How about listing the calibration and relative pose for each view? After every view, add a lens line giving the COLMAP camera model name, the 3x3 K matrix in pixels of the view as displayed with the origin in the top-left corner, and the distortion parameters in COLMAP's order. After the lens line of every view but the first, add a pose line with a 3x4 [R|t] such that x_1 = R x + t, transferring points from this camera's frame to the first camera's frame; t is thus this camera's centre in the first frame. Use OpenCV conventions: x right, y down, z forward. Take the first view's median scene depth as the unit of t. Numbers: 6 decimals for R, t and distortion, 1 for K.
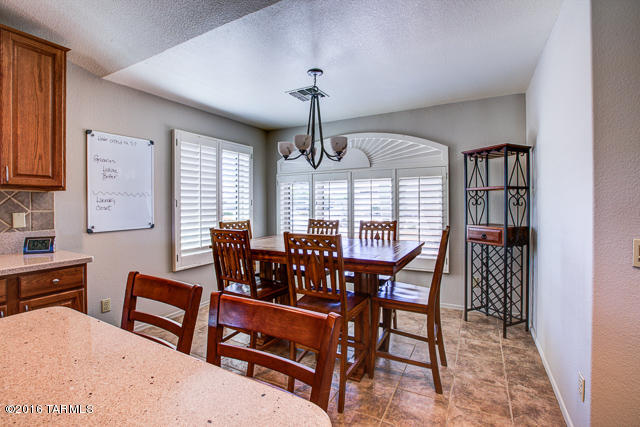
lens RADIAL K [[309.2, 0, 320.6], [0, 309.2, 205.7], [0, 0, 1]] dist [-0.001010, -0.000086]
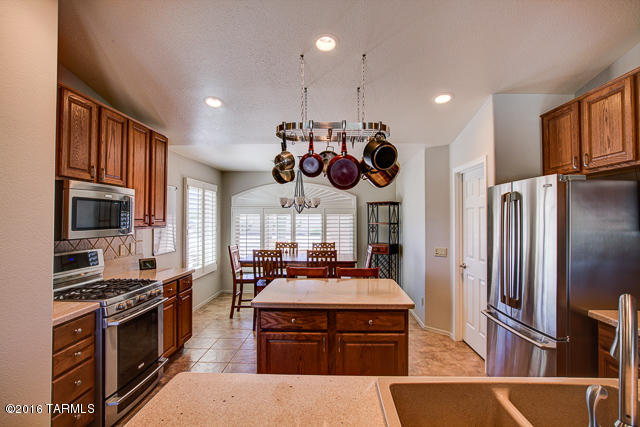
lens RADIAL K [[338.4, 0, 320.0], [0, 338.4, 213.5], [0, 0, 1]] dist [-0.045407, 0.047272]
pose [[0.897096, 0.016339, 0.441534, -0.630924], [-0.004337, 0.999593, -0.028179, -0.053637], [-0.441815, 0.023364, 0.896802, -0.611440]]
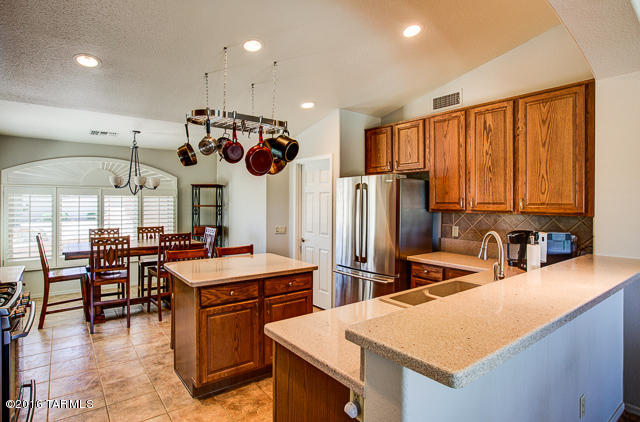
lens RADIAL K [[353.1, 0, 320.0], [0, 353.1, 211.0], [0, 0, 1]] dist [0.000874, 0.000709]
pose [[0.412300, -0.013883, 0.910942, -1.040531], [0.000677, 0.999888, 0.014932, -0.052515], [-0.911048, -0.005540, 0.412263, -0.467146]]
